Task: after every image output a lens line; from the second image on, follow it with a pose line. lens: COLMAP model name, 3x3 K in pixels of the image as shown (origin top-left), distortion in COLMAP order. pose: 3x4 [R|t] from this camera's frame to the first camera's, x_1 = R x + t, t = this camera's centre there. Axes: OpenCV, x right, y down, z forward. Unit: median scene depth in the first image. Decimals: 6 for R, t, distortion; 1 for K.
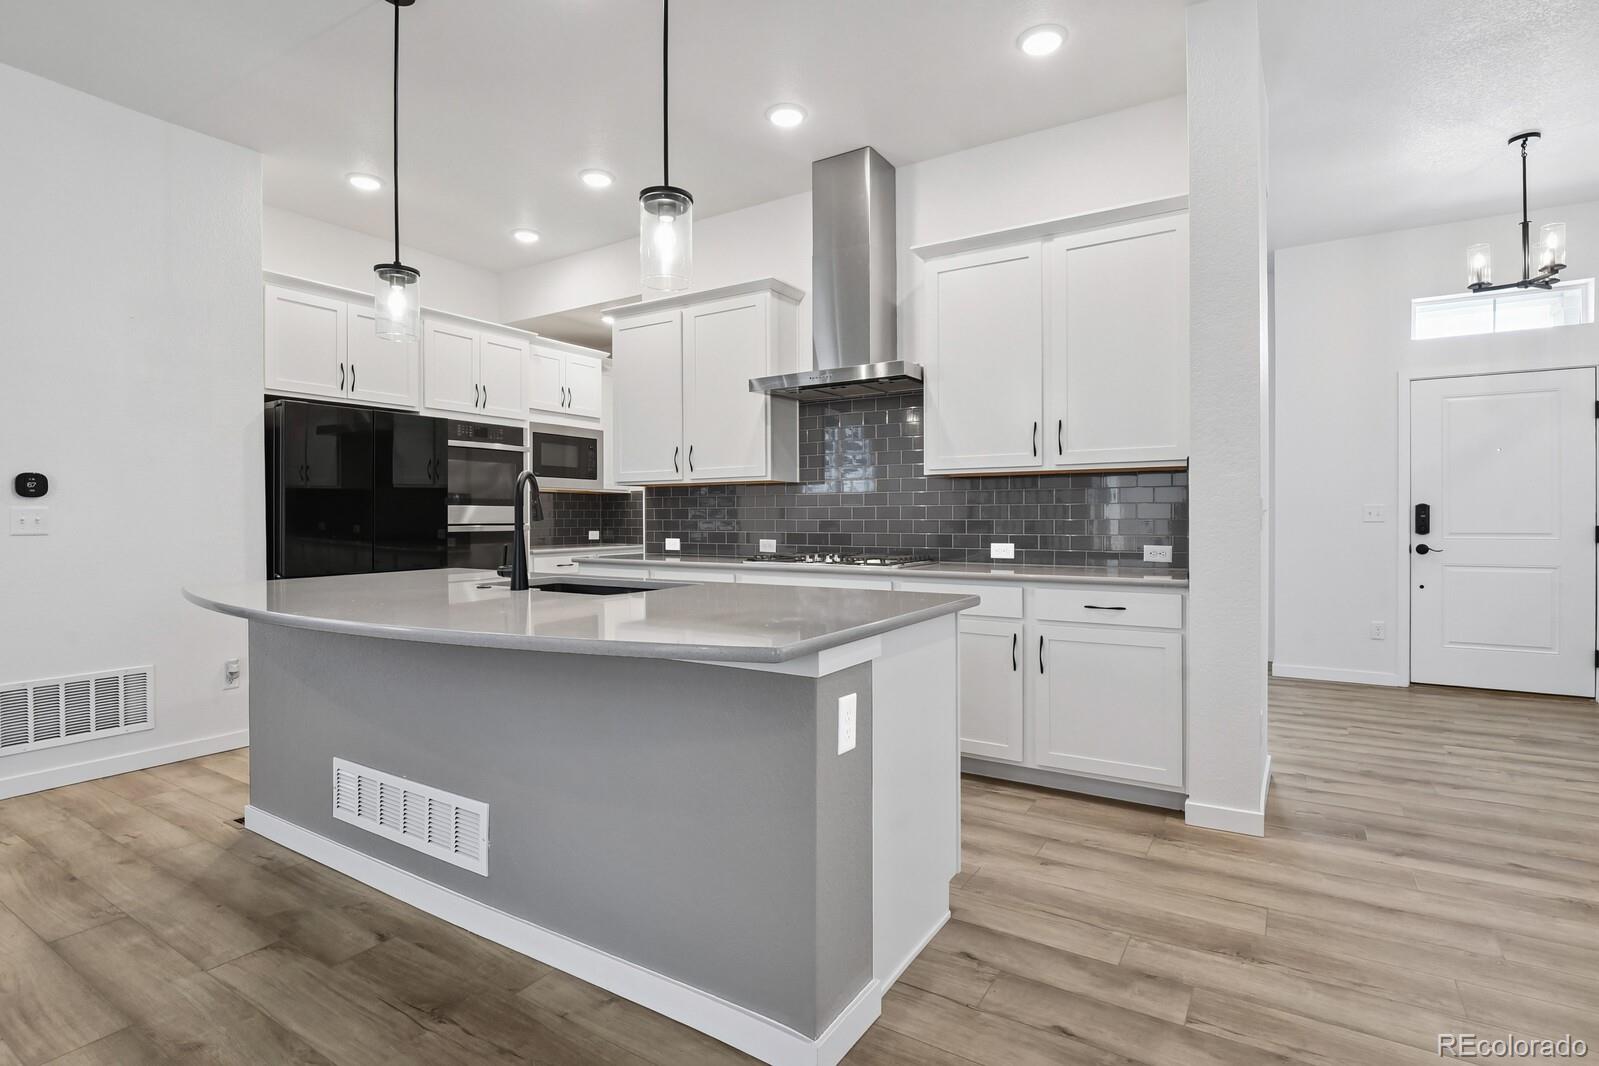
lens RADIAL K [[789.7, 0, 799.4], [0, 789.7, 520.6], [0, 0, 1]] dist [-0.017339, 0.001738]
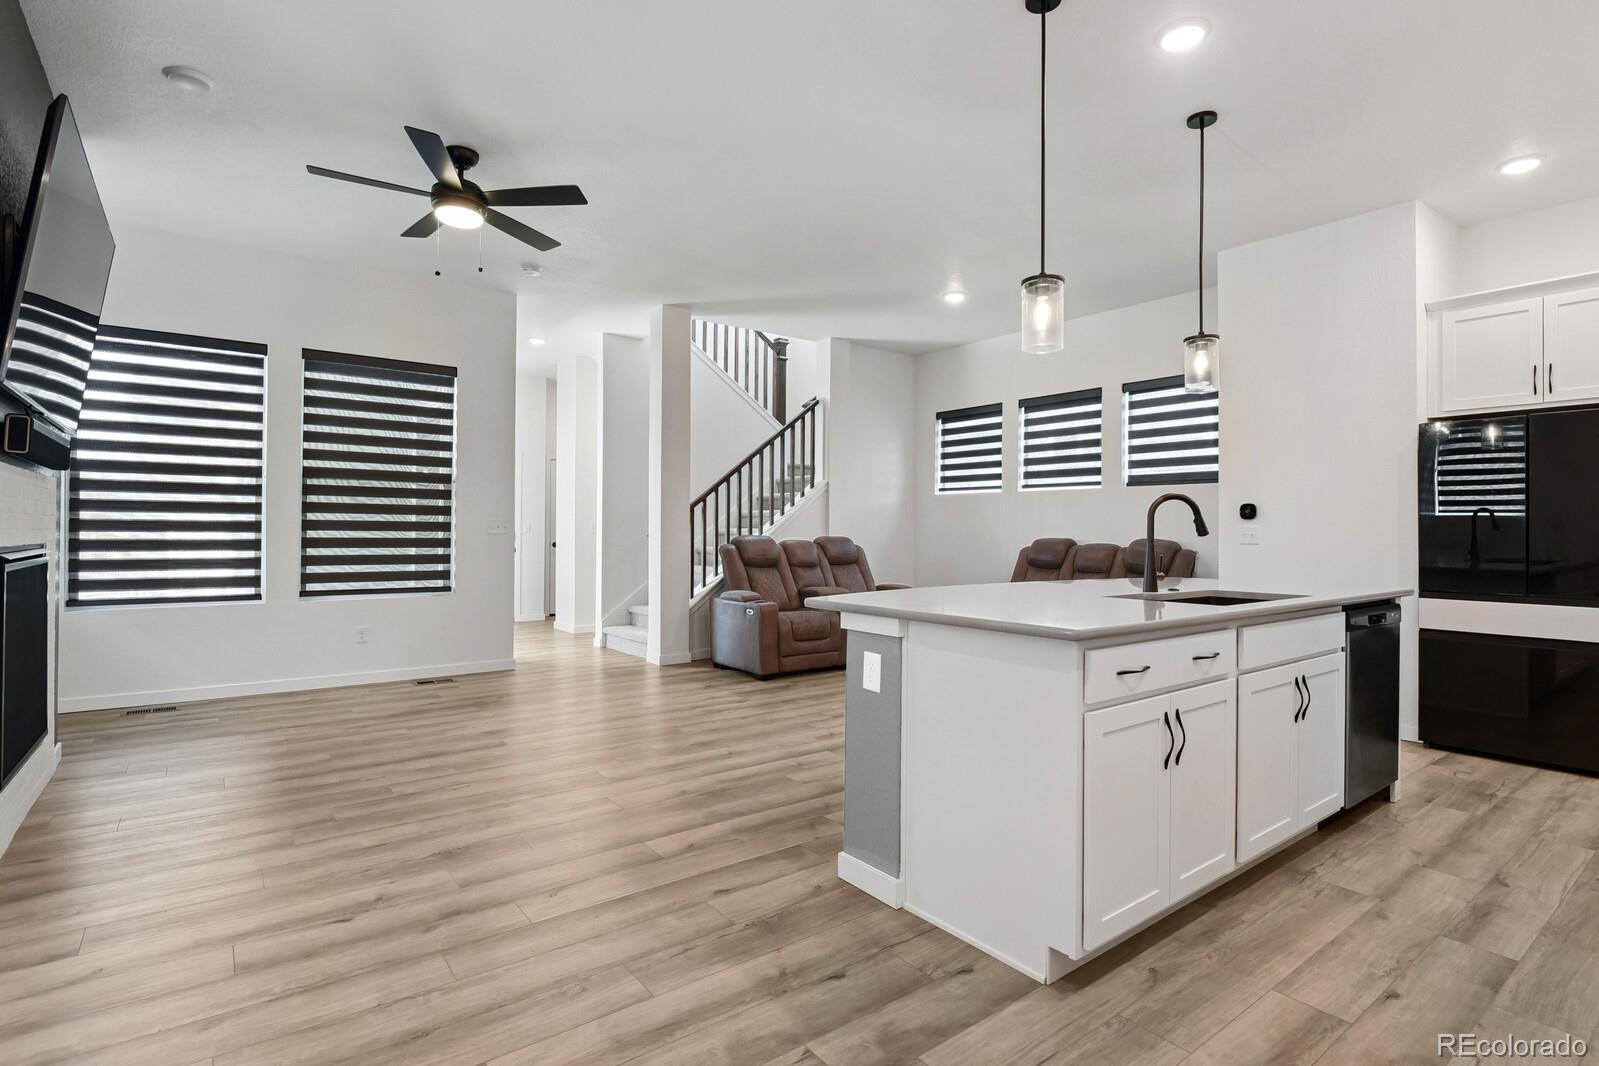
lens RADIAL K [[789.7, 0, 814.0], [0, 789.7, 530.1], [0, 0, 1]] dist [-0.017339, 0.001738]
pose [[-0.339151, -0.003847, -0.940724, 0.667446], [-0.012150, 0.999926, 0.000291, 0.001542], [0.940653, 0.011528, -0.339173, 0.632675]]
